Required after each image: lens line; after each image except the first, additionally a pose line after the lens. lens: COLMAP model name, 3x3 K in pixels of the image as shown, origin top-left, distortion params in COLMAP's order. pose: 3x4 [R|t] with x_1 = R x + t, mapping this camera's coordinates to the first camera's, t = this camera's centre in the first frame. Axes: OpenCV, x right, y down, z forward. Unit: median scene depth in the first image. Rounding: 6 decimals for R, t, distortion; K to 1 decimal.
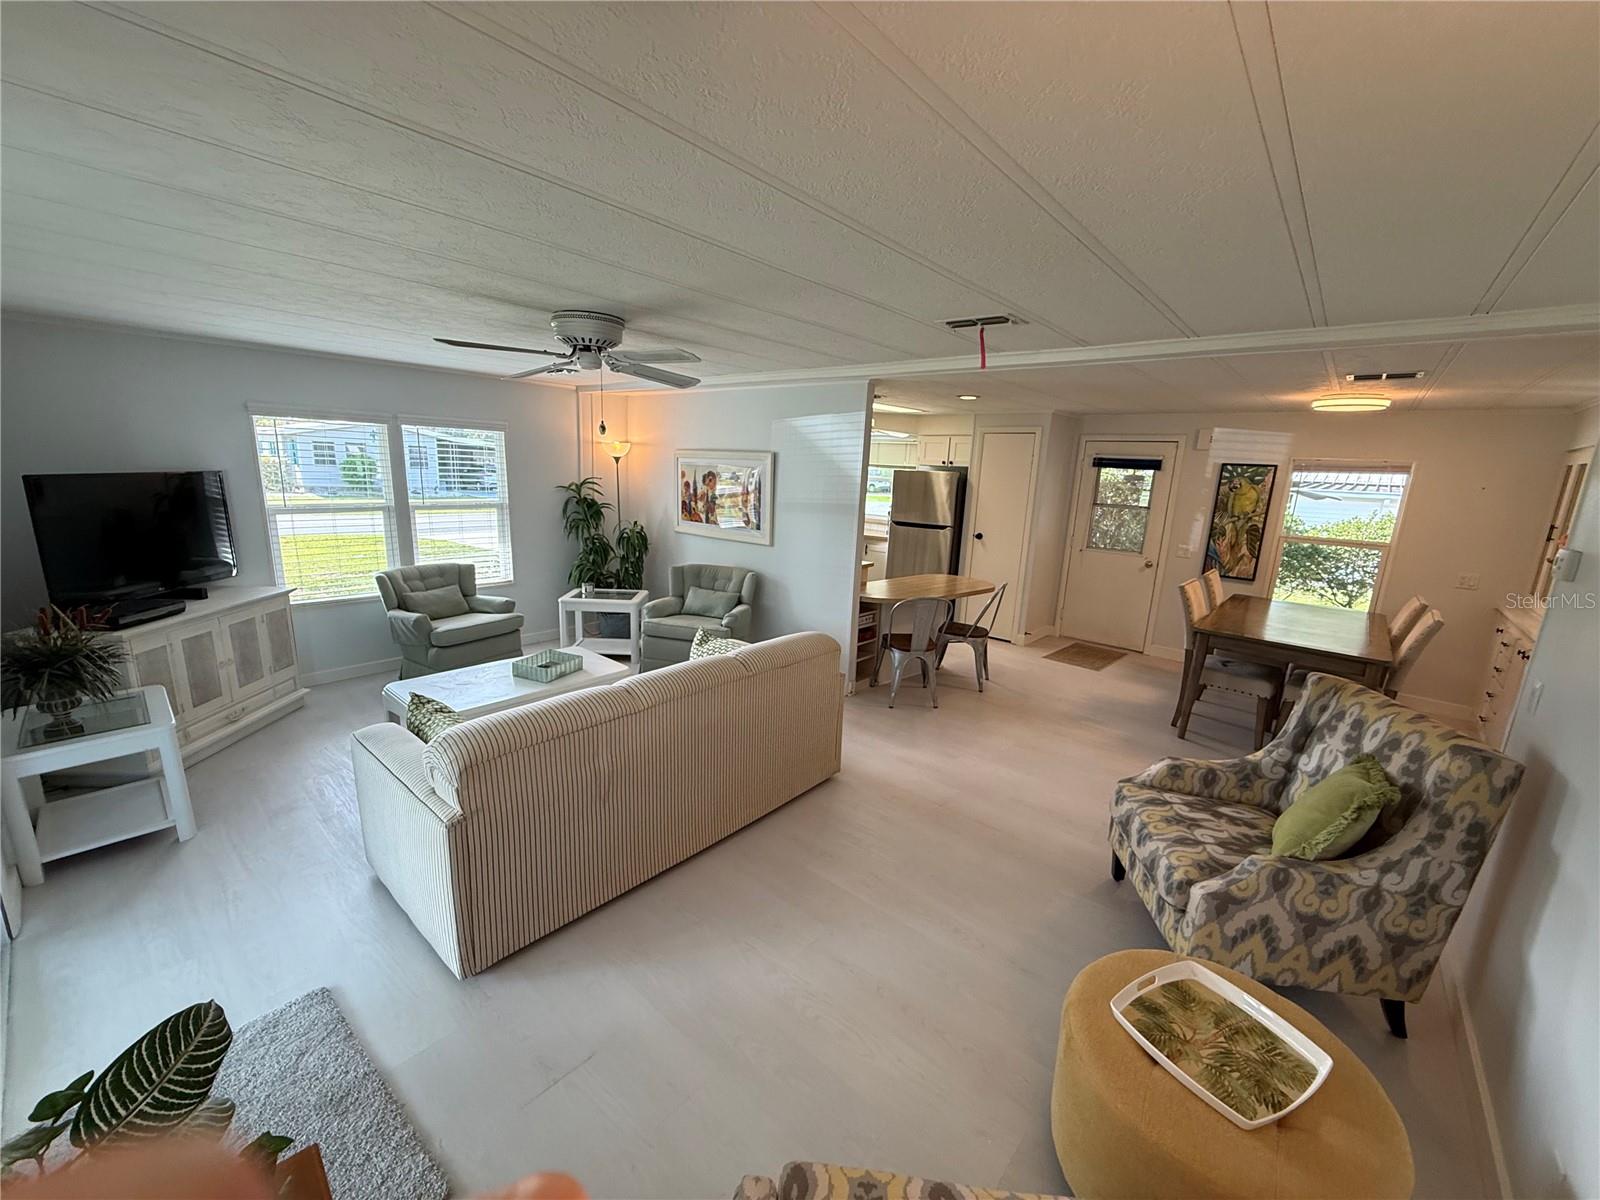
lens RADIAL K [[634.8, 0, 798.2], [0, 634.8, 600.1], [0, 0, 1]] dist [0.000955, -0.000424]
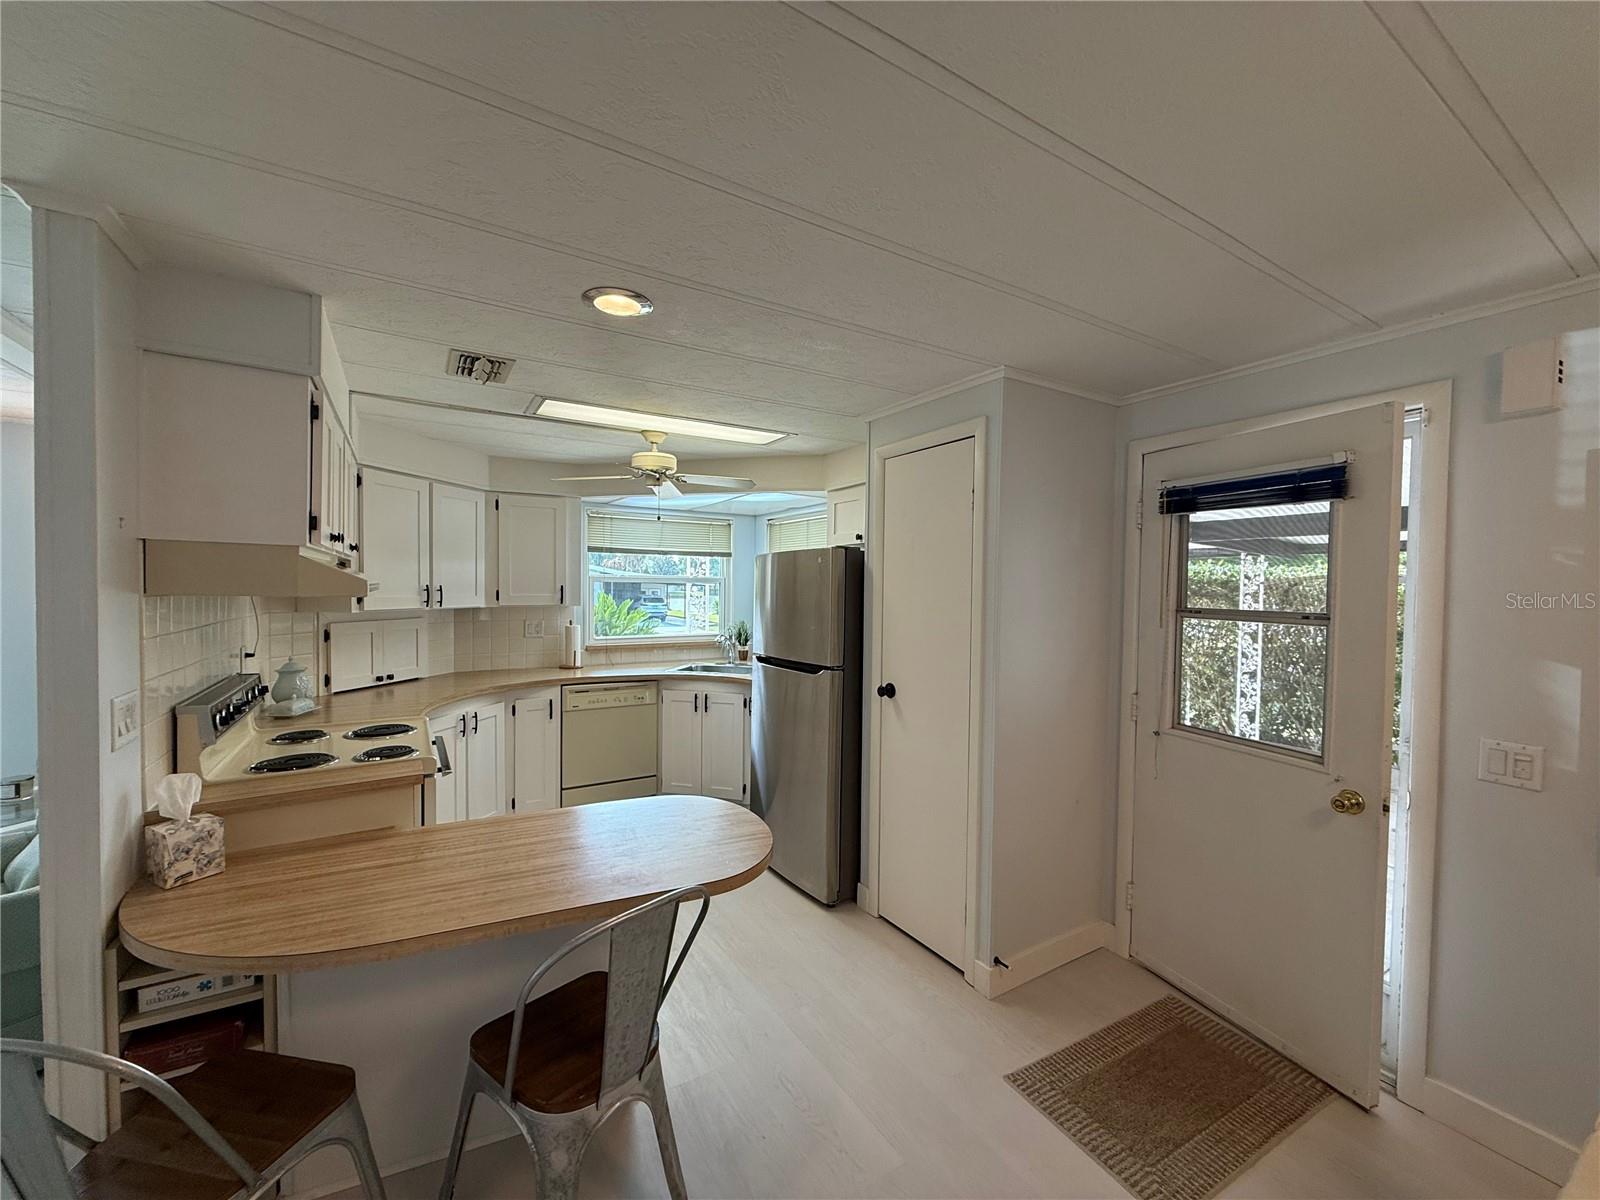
lens RADIAL K [[634.8, 0, 796.3], [0, 634.8, 603.1], [0, 0, 1]] dist [0.000955, -0.000424]
pose [[0.955232, -0.023870, -0.294892, 0.408396], [-0.033289, 0.981739, -0.187300, -0.087938], [0.293978, 0.188732, 0.936994, 0.657709]]
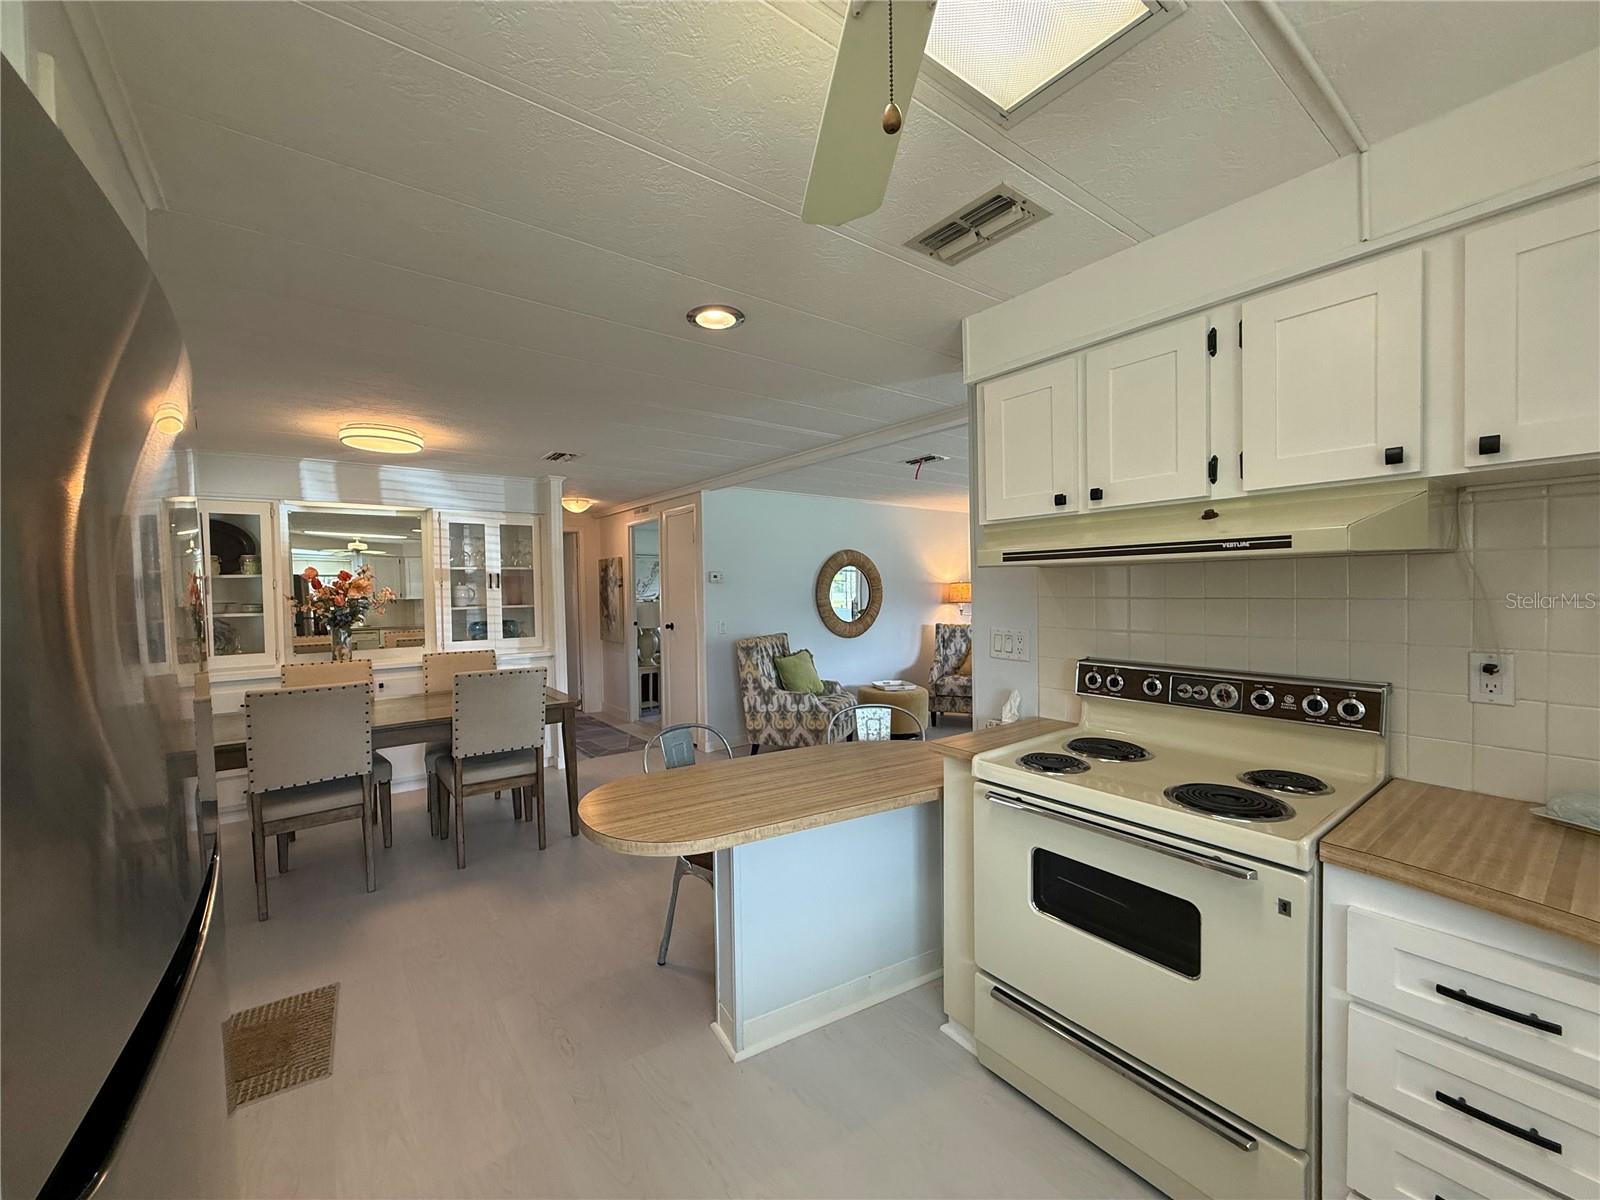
lens RADIAL K [[634.8, 0, 797.5], [0, 634.8, 598.6], [0, 0, 1]] dist [0.000955, -0.000424]
pose [[-0.977846, -0.032073, 0.206853, 0.112011], [0.017642, 0.972049, 0.234116, -0.214400], [-0.208580, 0.232579, -0.949948, 1.267133]]
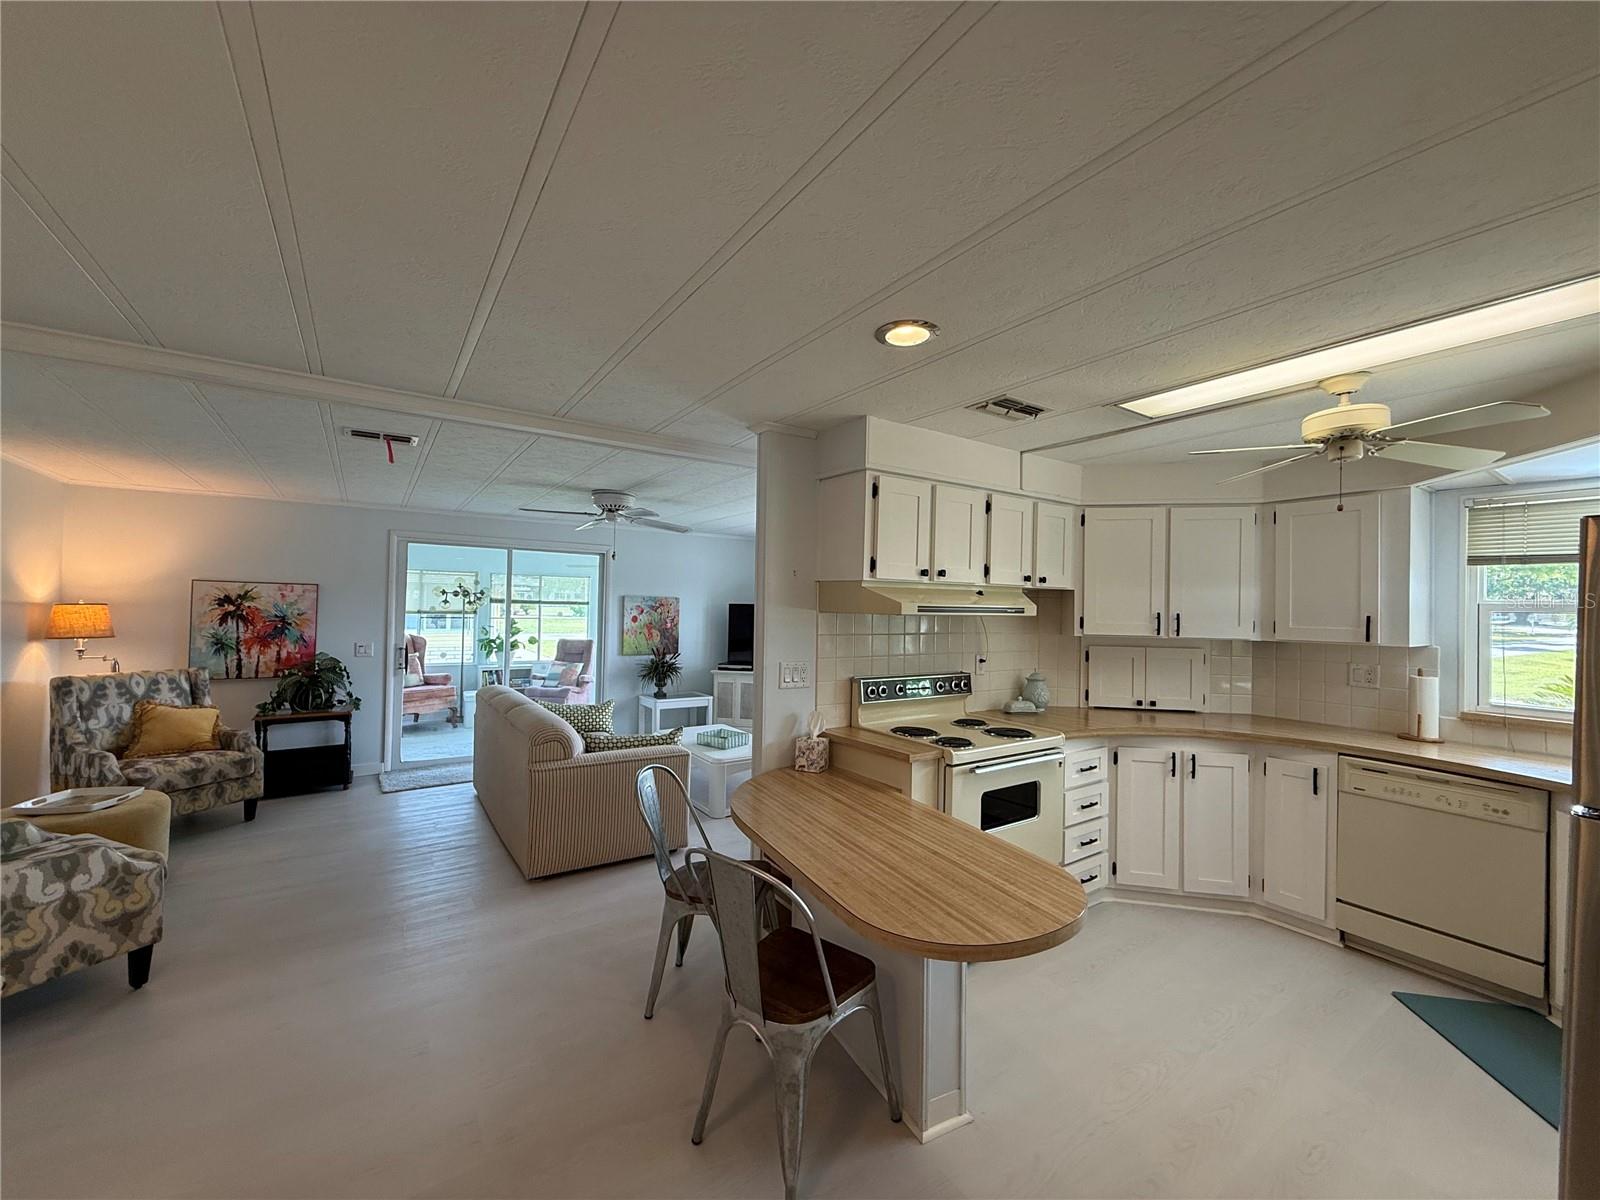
lens RADIAL K [[634.8, 0, 796.8], [0, 634.8, 602.0], [0, 0, 1]] dist [0.000955, -0.000424]
pose [[-0.255909, -0.054990, -0.965136, 0.557951], [-0.233041, 0.972446, 0.006385, -0.141717], [0.938191, 0.226550, -0.261672, 0.956224]]
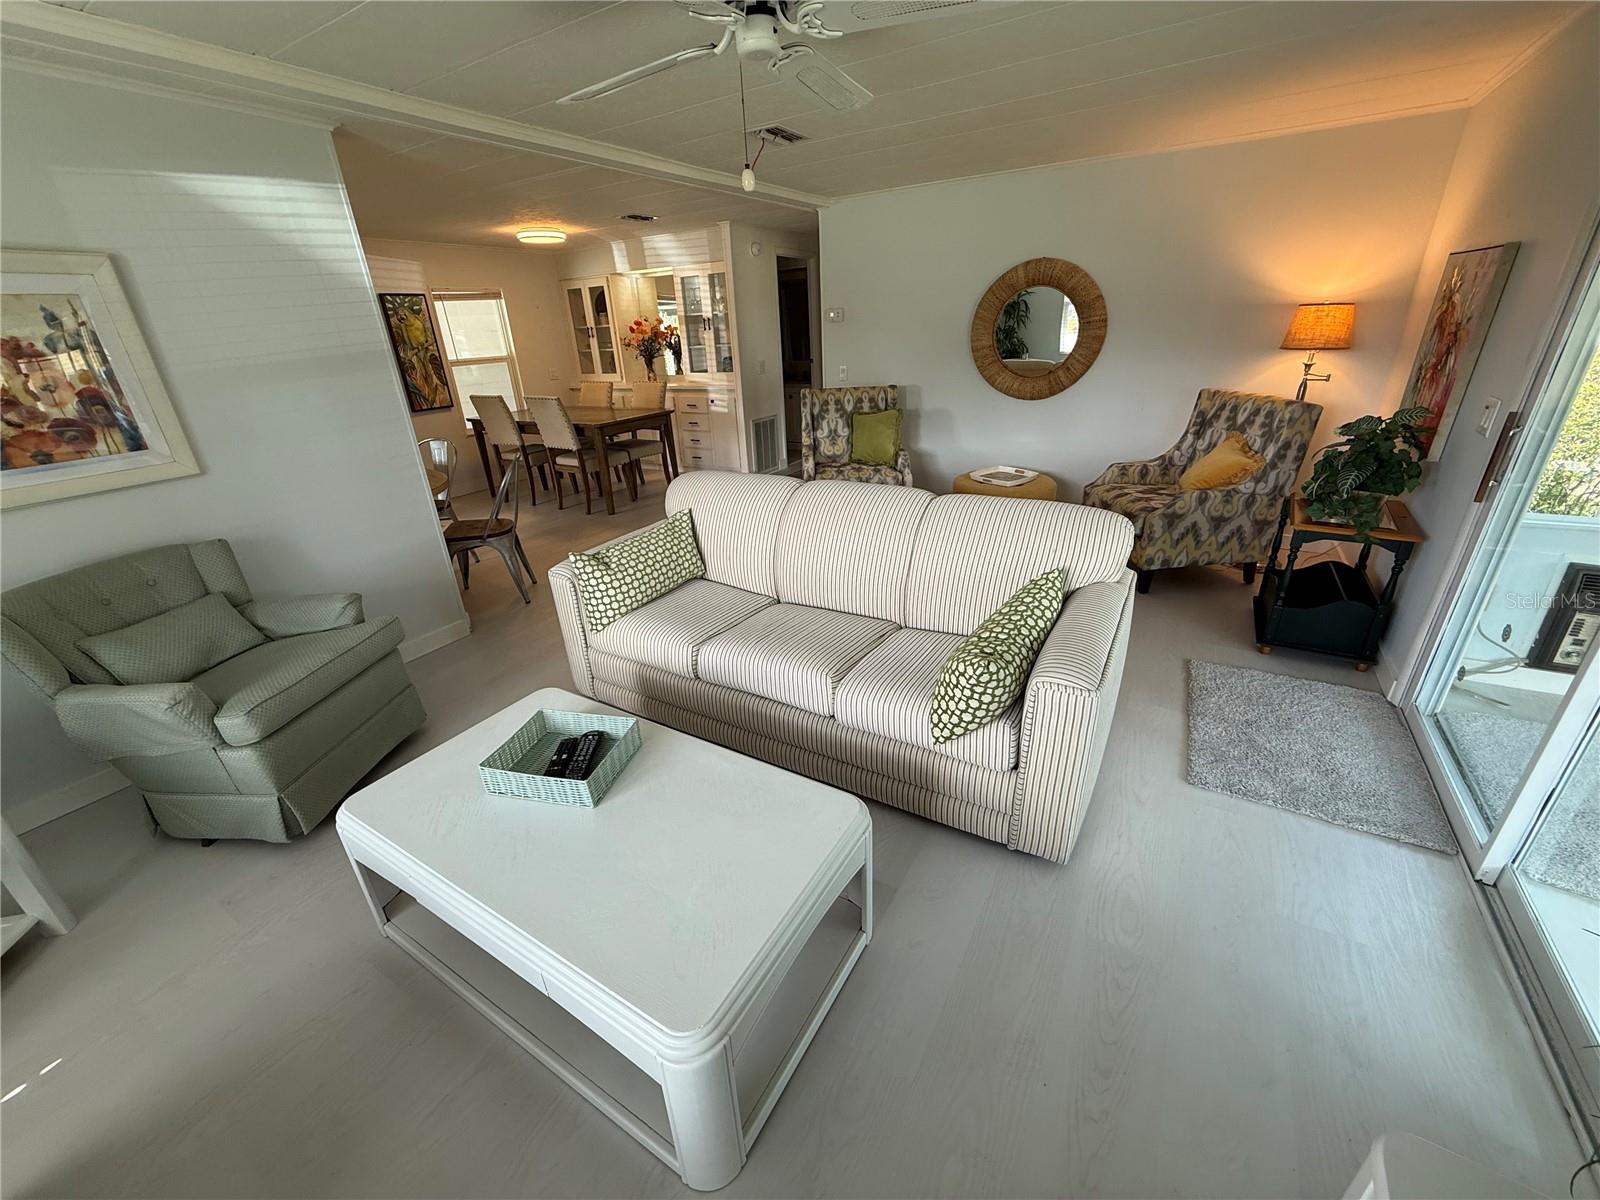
lens RADIAL K [[634.8, 0, 800.4], [0, 634.8, 597.3], [0, 0, 1]] dist [0.000955, -0.000424]
pose [[-0.171192, -0.424629, 0.889035, -0.514529], [0.248240, 0.854654, 0.456008, -0.100134], [-0.953452, 0.298759, -0.040900, 0.560498]]
